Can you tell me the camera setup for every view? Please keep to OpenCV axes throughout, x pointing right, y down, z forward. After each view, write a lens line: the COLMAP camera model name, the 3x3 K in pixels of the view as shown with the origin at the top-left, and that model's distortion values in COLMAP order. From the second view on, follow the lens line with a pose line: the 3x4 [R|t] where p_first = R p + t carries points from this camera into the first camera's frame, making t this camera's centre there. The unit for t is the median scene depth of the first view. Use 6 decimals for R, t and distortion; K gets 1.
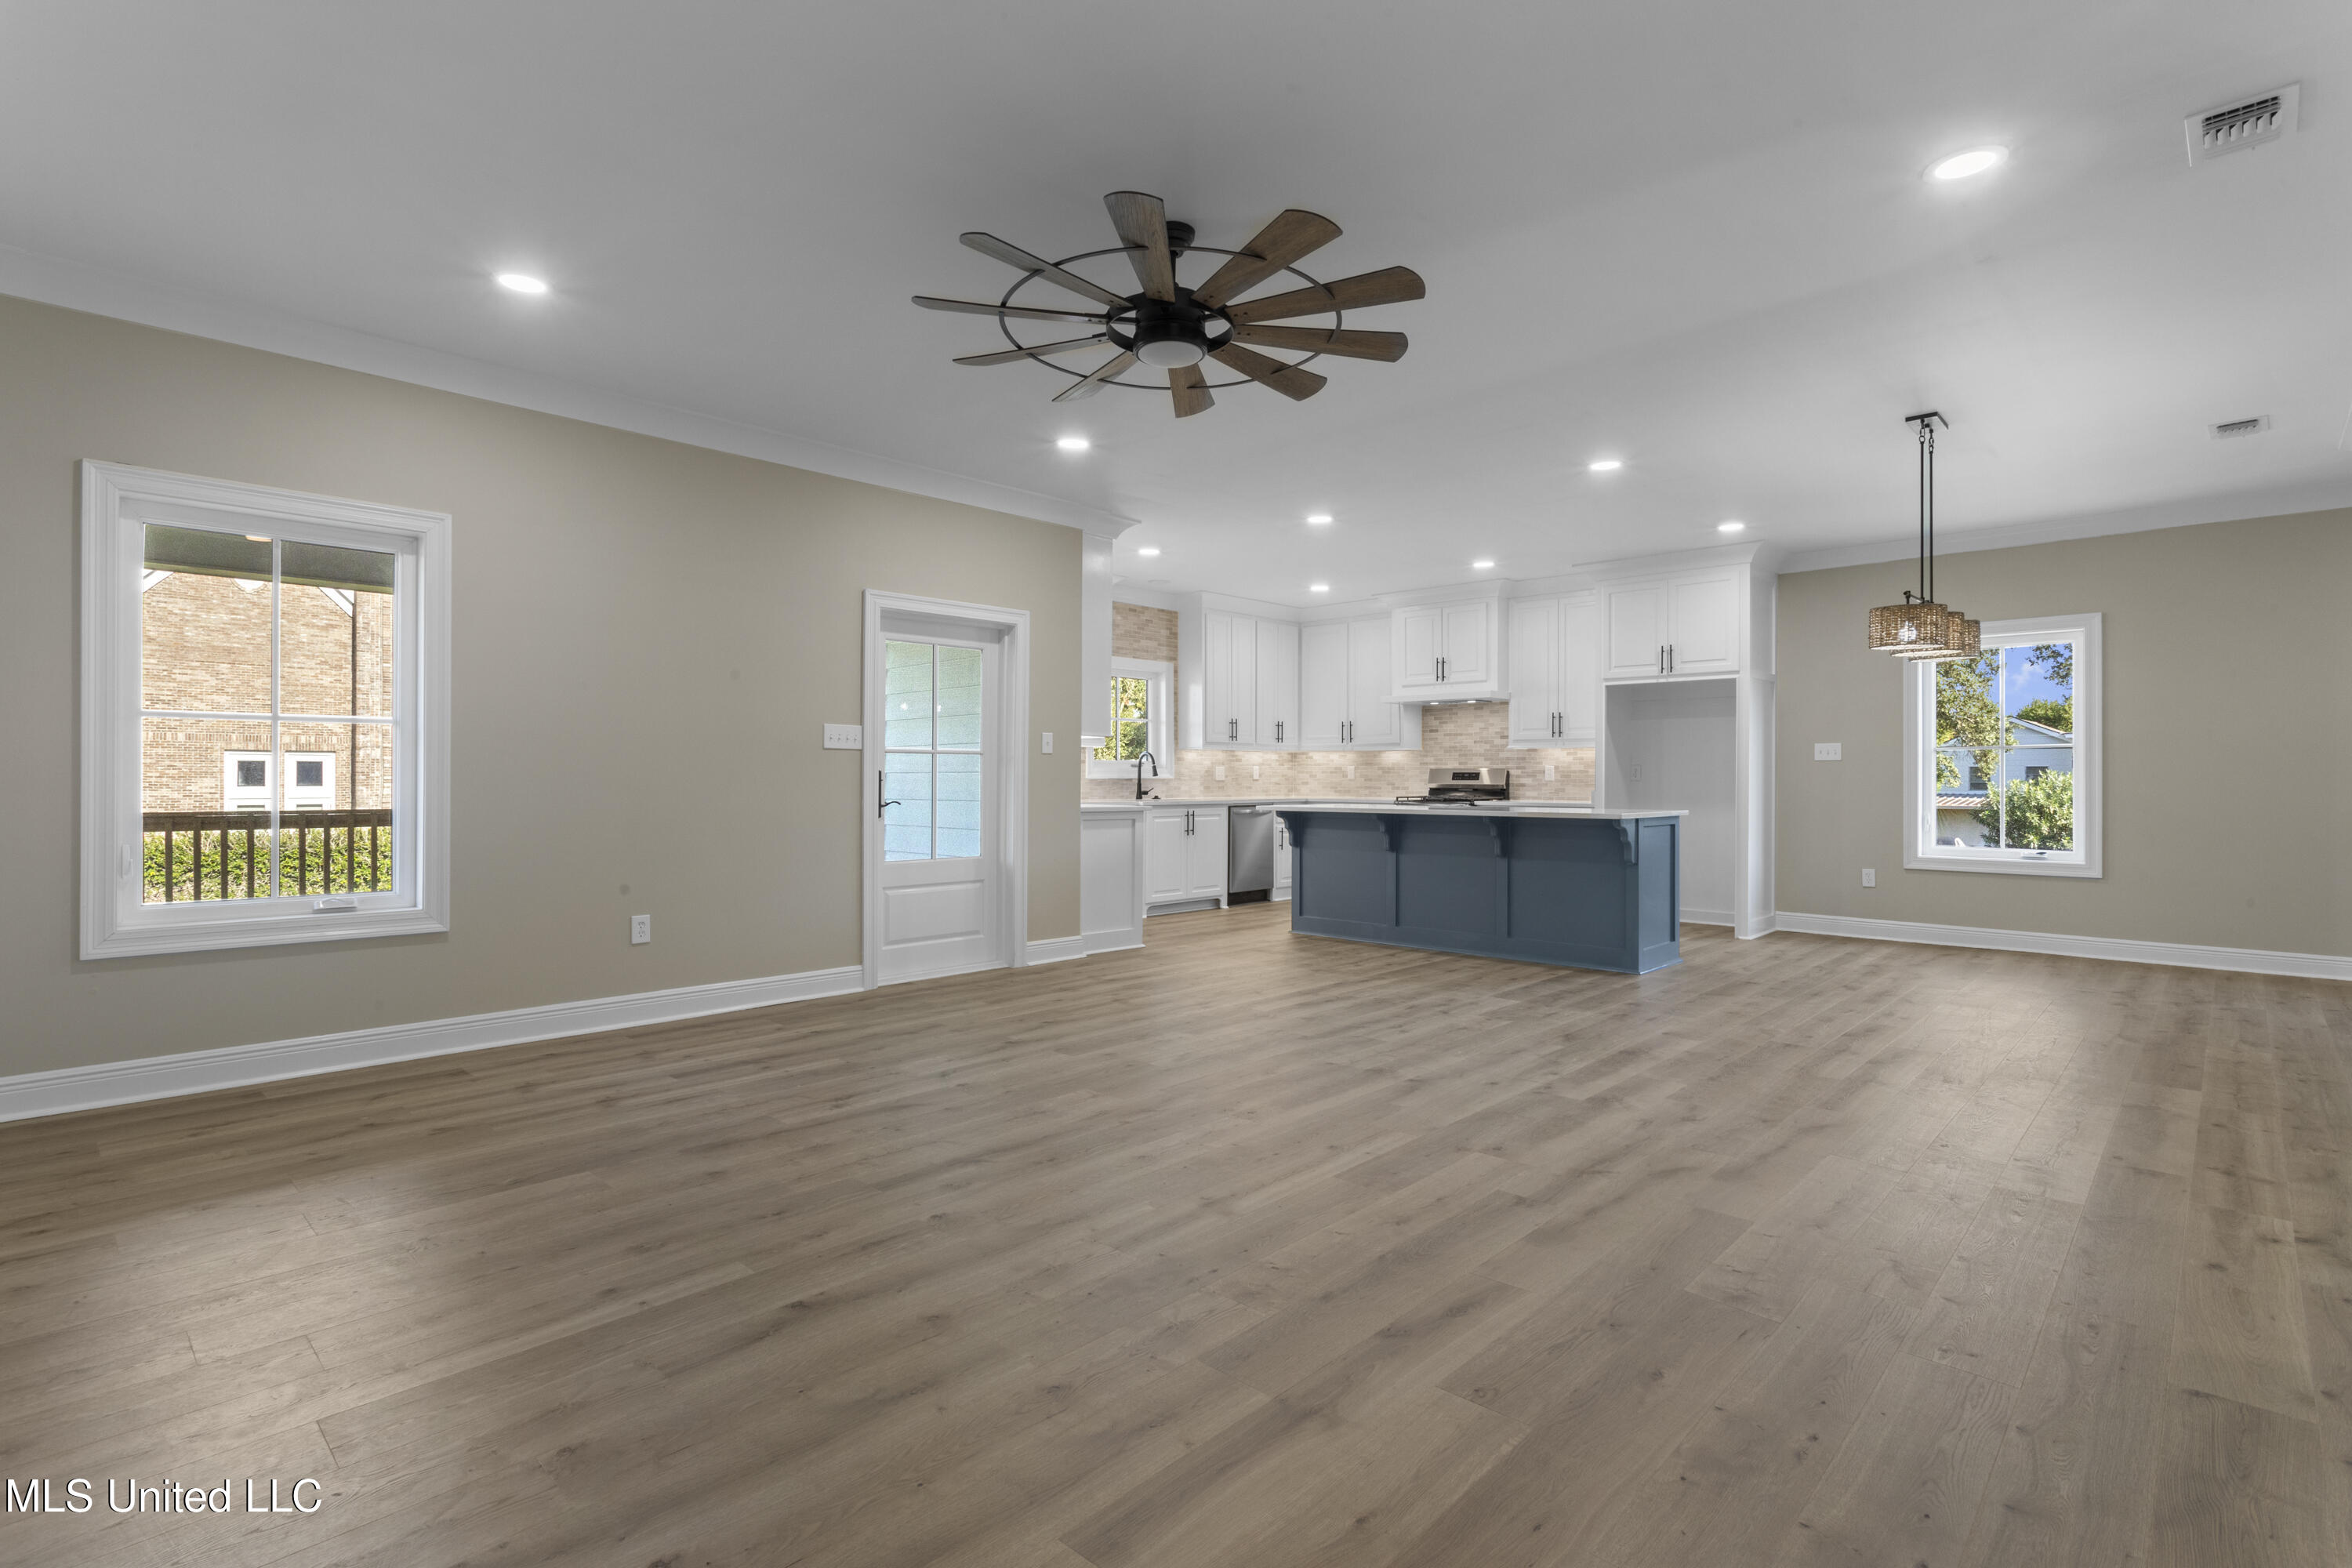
lens RADIAL K [[1102.6, 0, 1176.2], [0, 1102.6, 772.2], [0, 0, 1]] dist [0.001482, 0.000674]
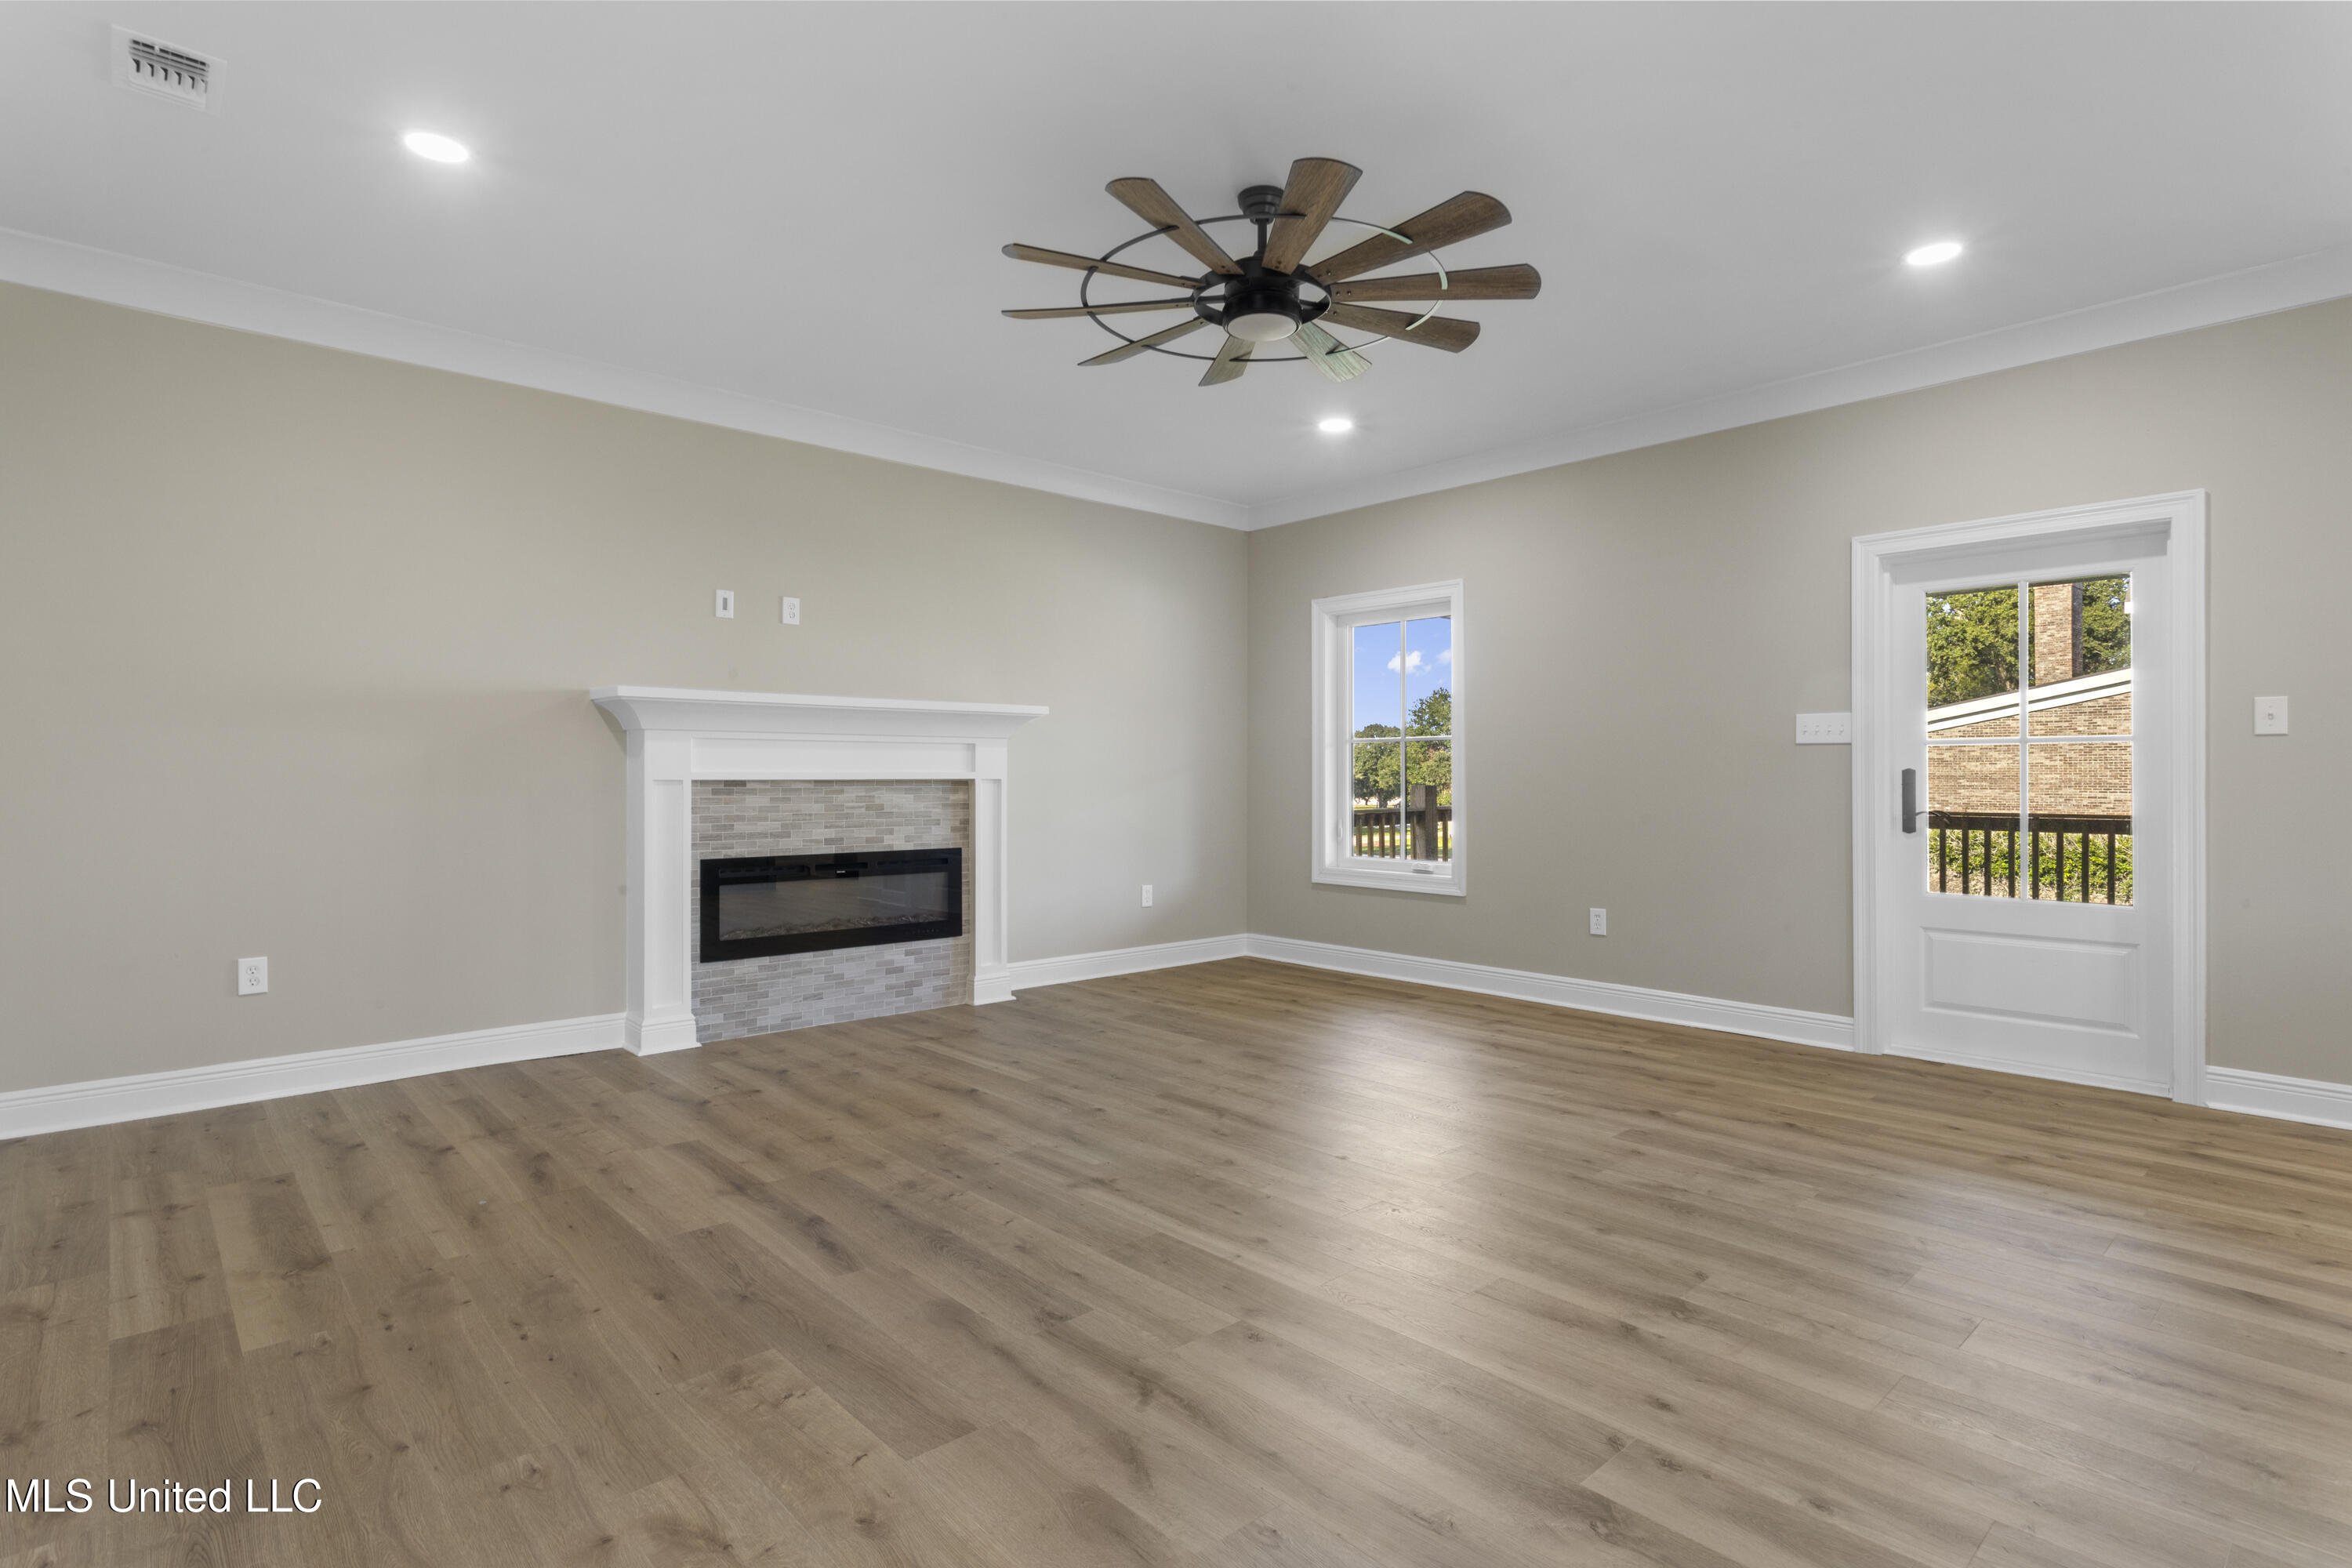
lens RADIAL K [[1167.7, 0, 1170.9], [0, 1167.7, 772.3], [0, 0, 1]] dist [-0.022326, 0.014466]
pose [[-0.071551, -0.007230, -0.997411, 0.461177], [0.005139, 0.999958, -0.007617, 0.003200], [0.997424, -0.005670, -0.071511, 0.464892]]
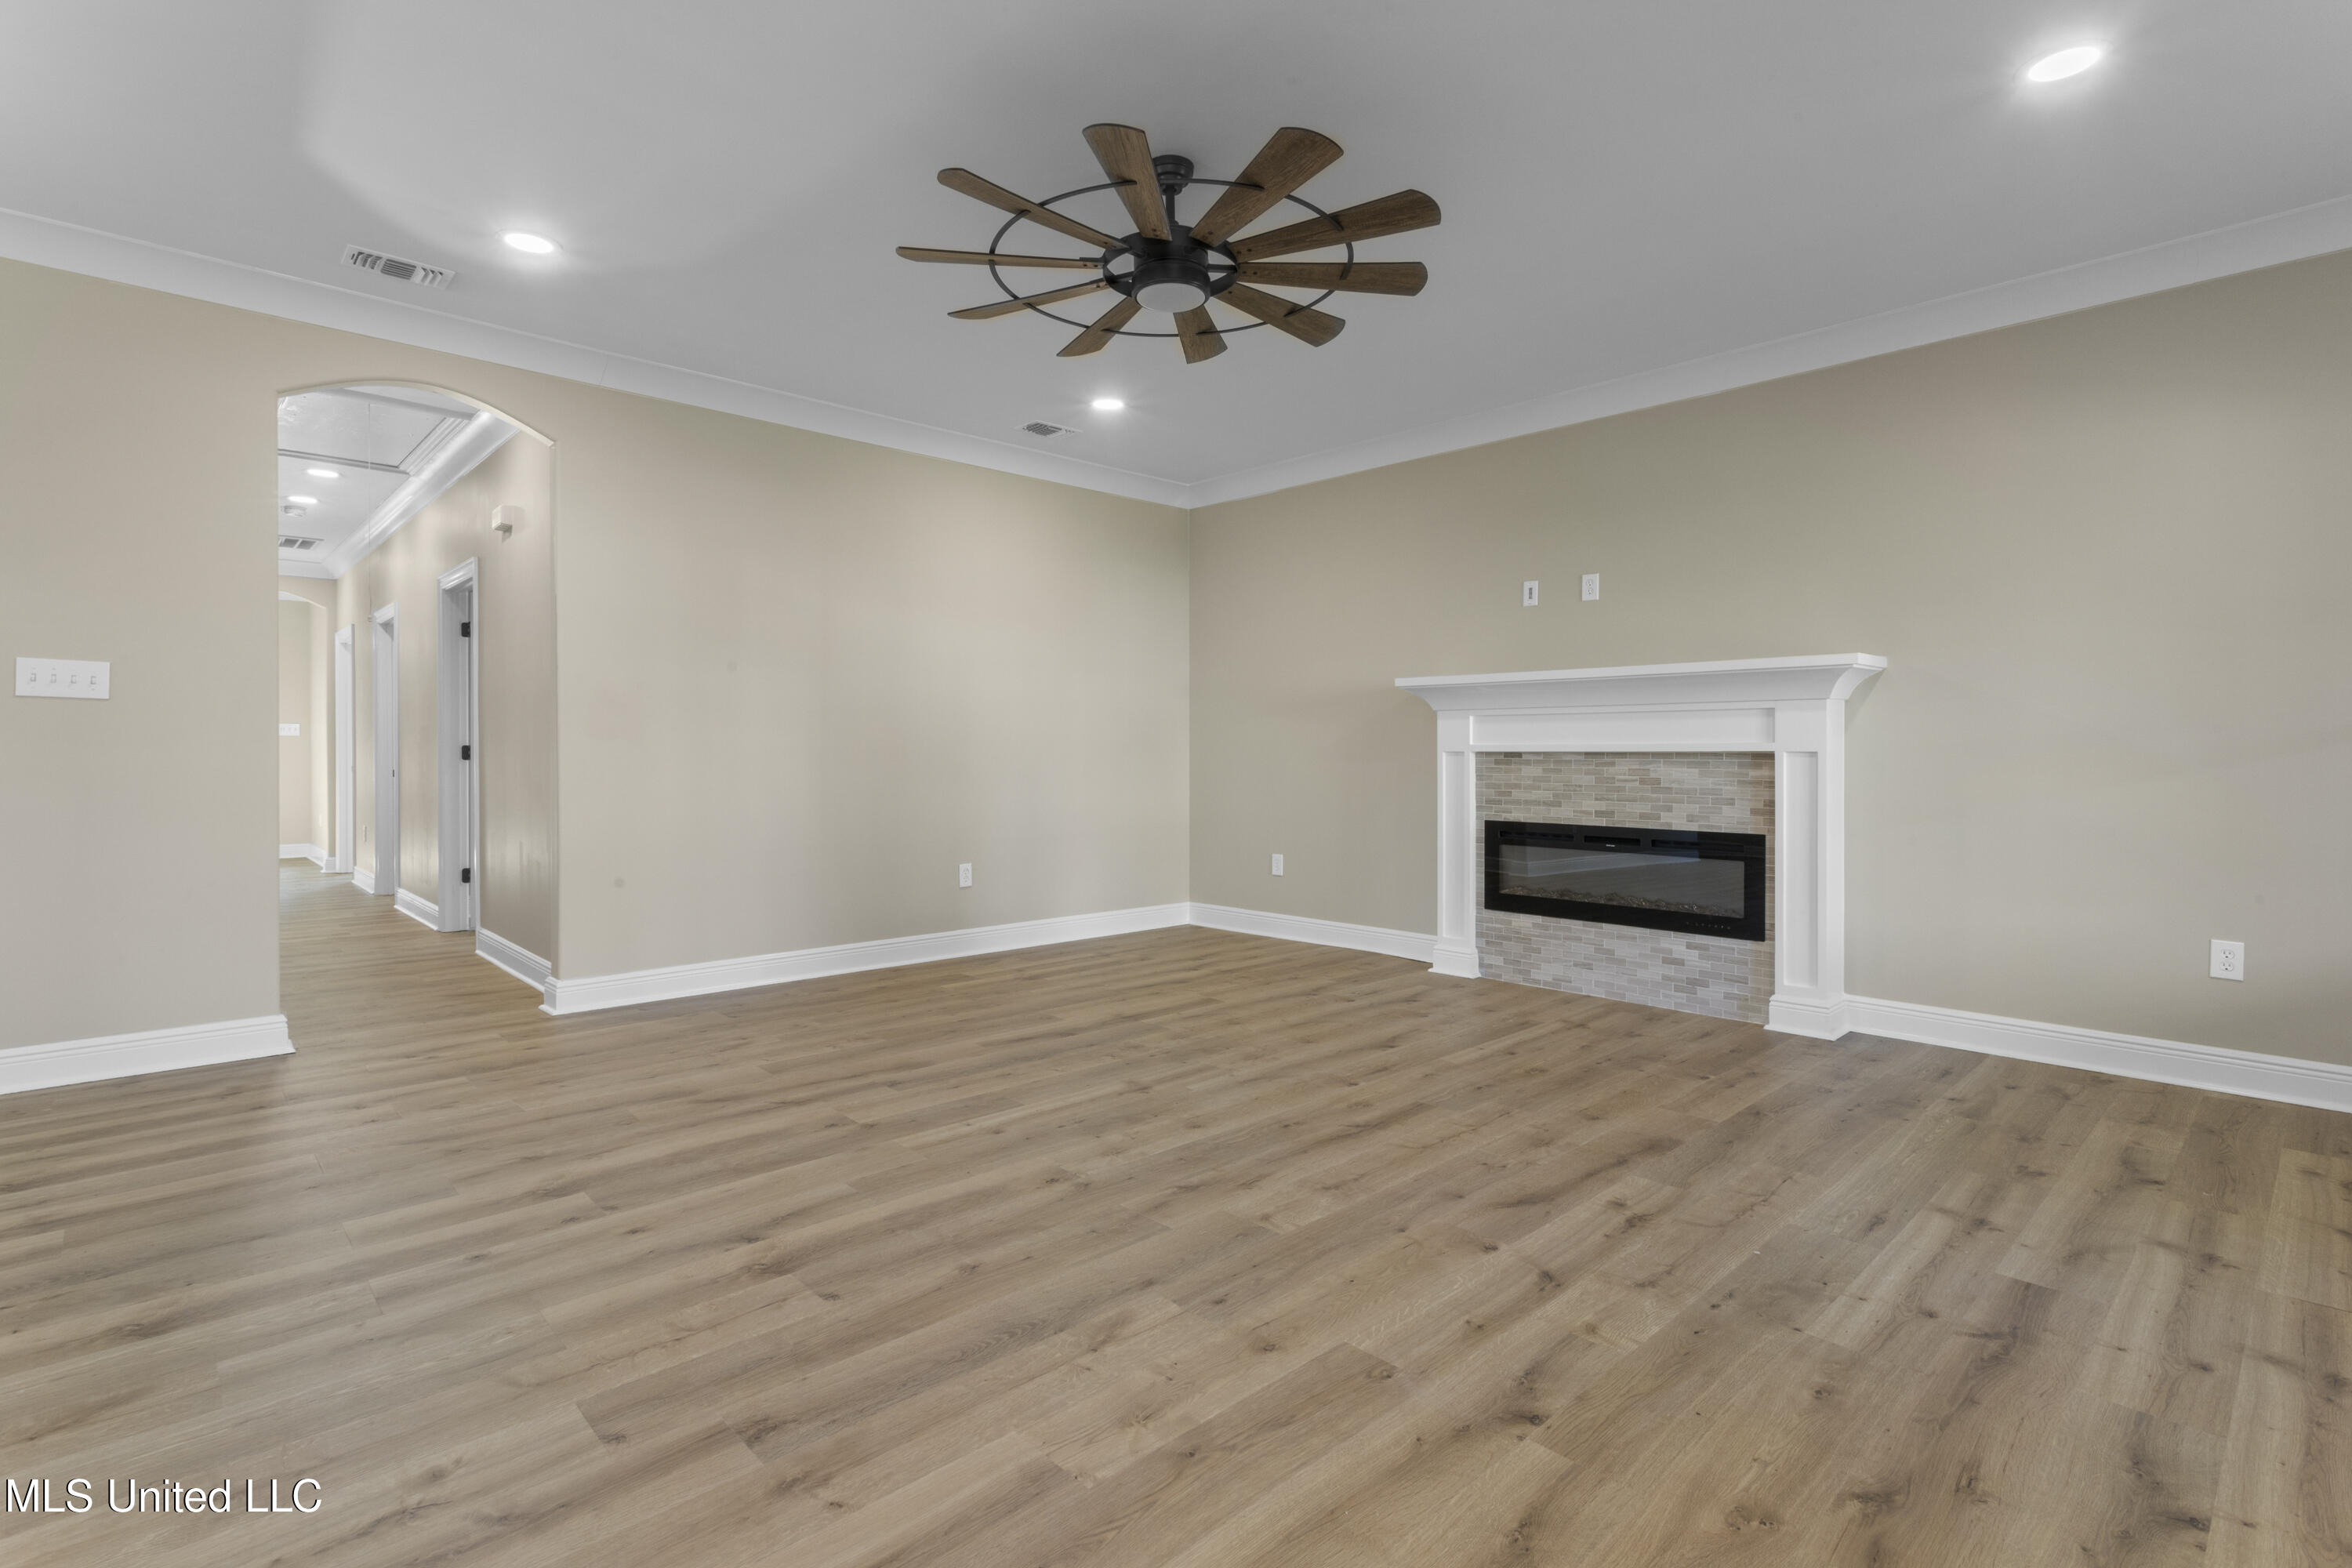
lens RADIAL K [[1118.6, 0, 1169.4], [0, 1118.6, 750.2], [0, 0, 1]] dist [-0.000452, 0.004883]
pose [[-0.998340, -0.005392, 0.057339, -0.028473], [-0.005798, 0.999959, -0.006914, 0.006680], [-0.057300, -0.007235, -0.998331, 0.915518]]
